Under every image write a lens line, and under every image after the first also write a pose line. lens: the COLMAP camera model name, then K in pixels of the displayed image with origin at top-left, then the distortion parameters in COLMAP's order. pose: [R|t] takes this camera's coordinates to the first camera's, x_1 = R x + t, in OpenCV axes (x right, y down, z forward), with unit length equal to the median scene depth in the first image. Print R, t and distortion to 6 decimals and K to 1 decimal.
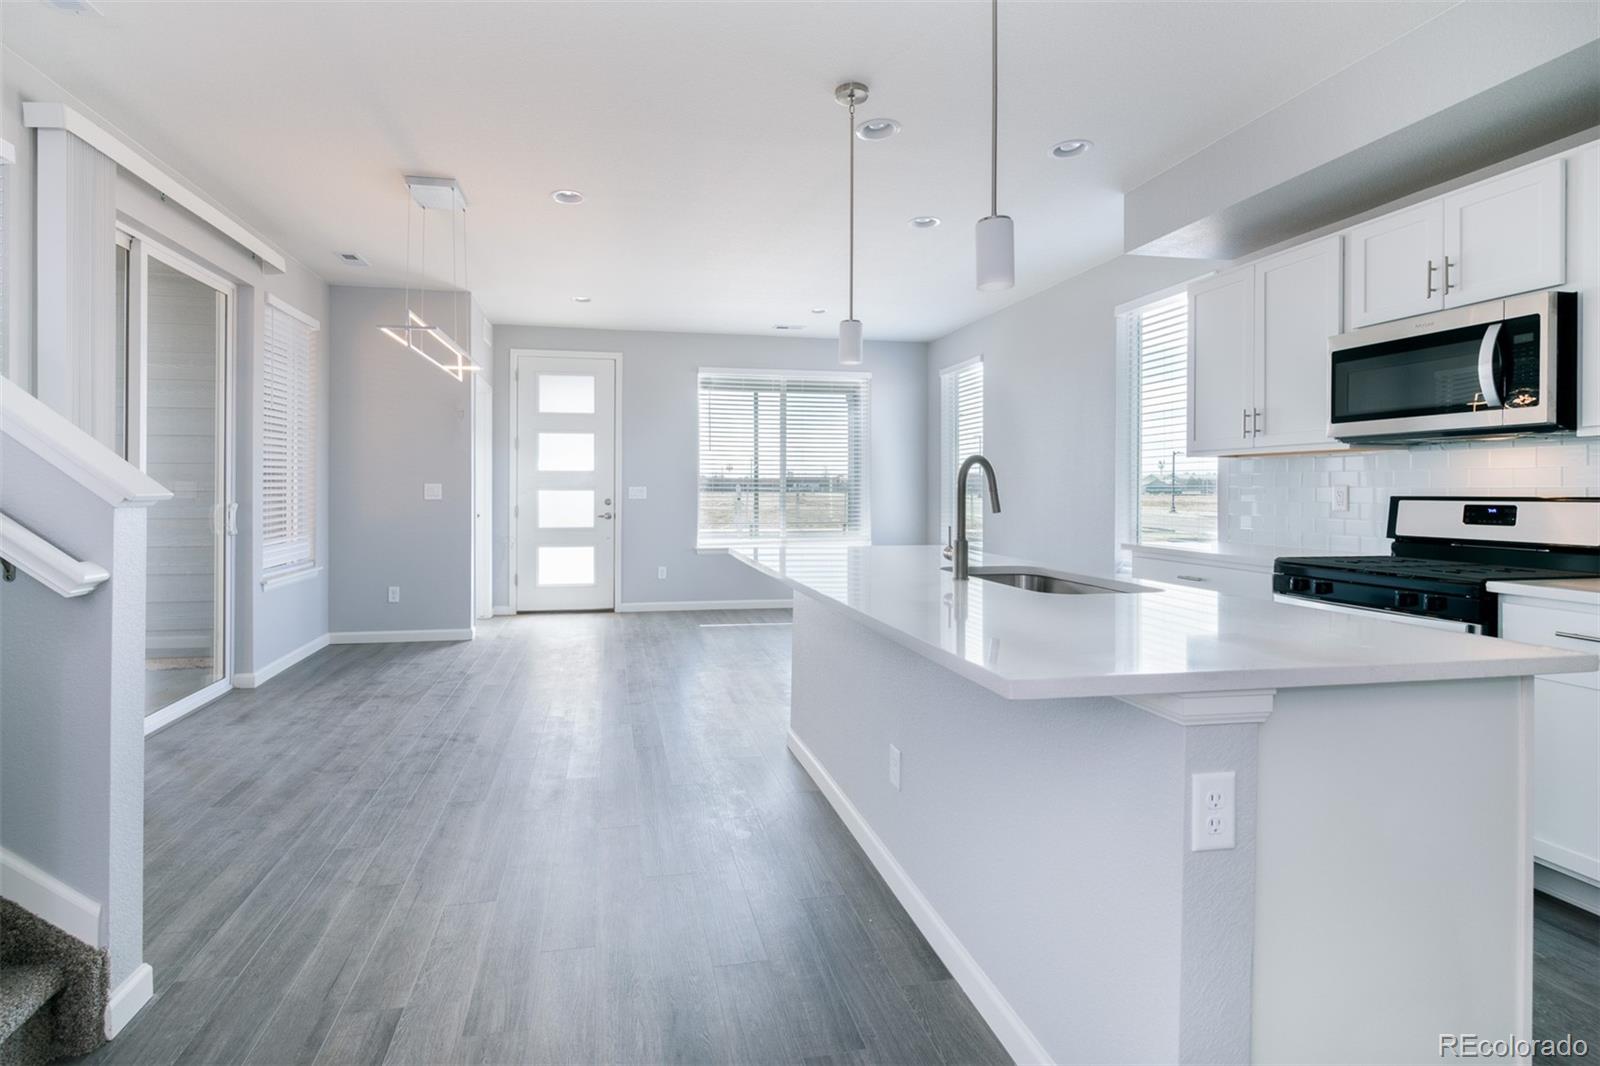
lens RADIAL K [[781.6, 0, 758.3], [0, 781.6, 488.4], [0, 0, 1]] dist [0.002520, 0.000503]
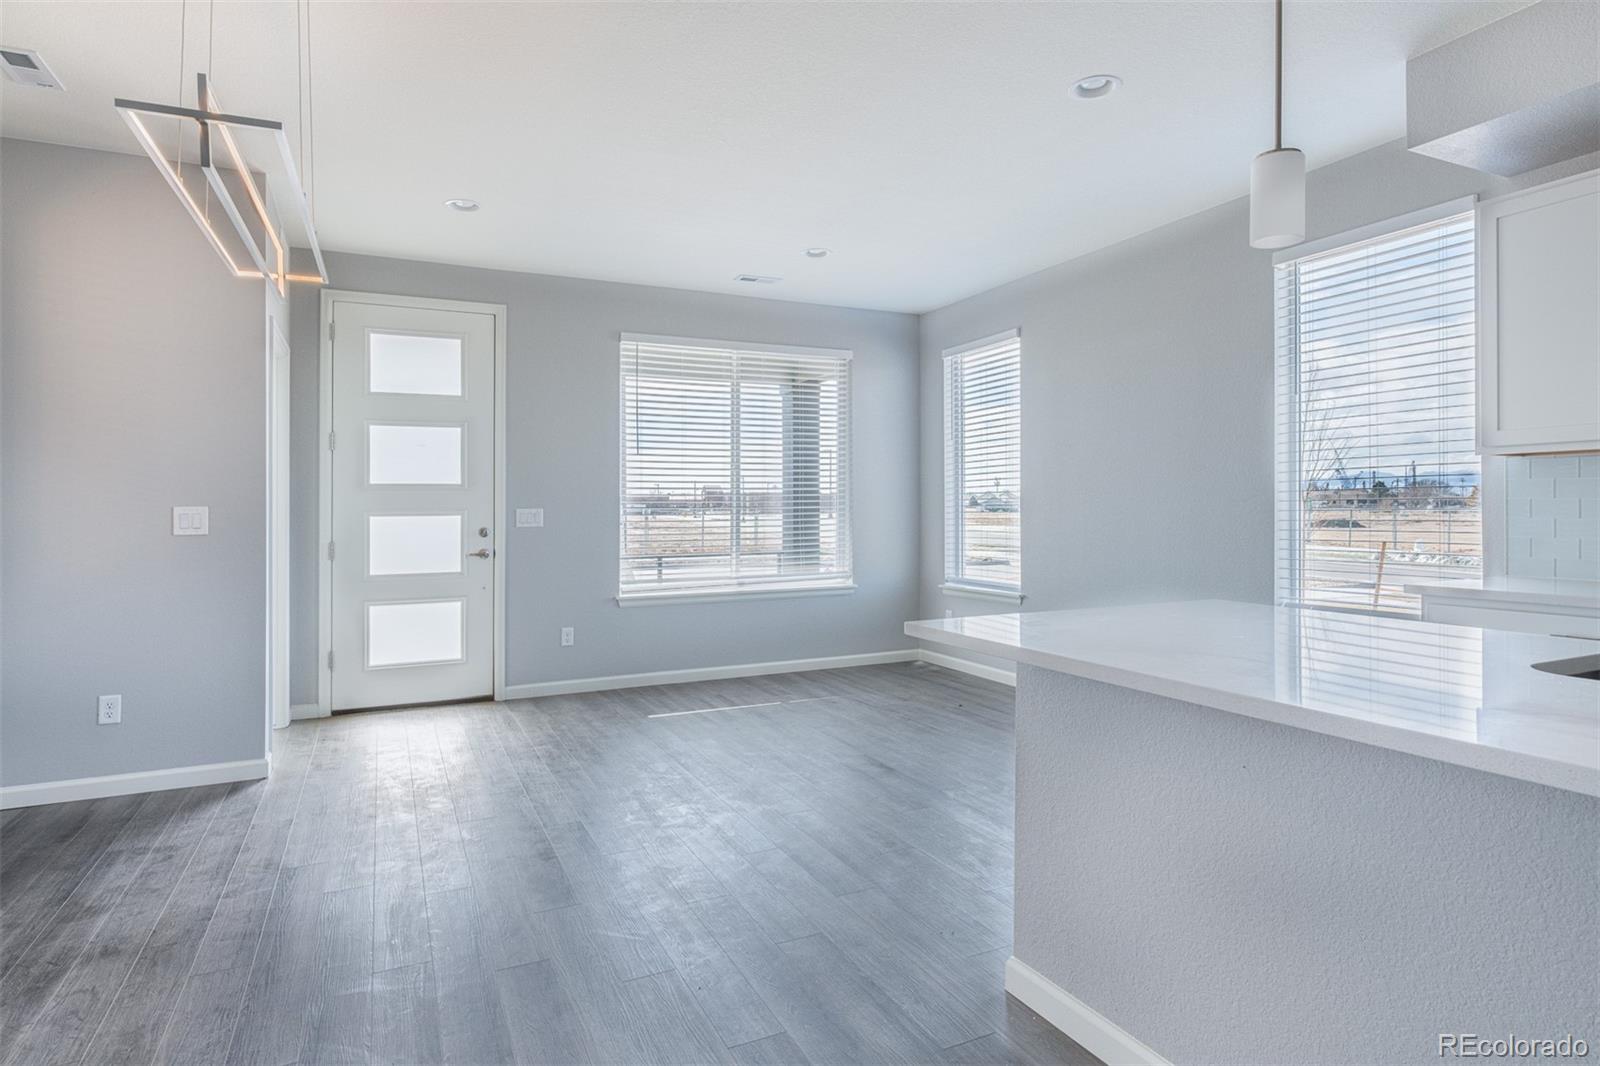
lens RADIAL K [[879.5, 0, 802.2], [0, 879.5, 496.2], [0, 0, 1]] dist [0.001026, -0.001844]
pose [[0.967252, -0.006993, 0.253723, -0.123819], [0.010692, 0.999856, -0.013203, -0.000210], [-0.253594, 0.015483, 0.967187, 0.226774]]
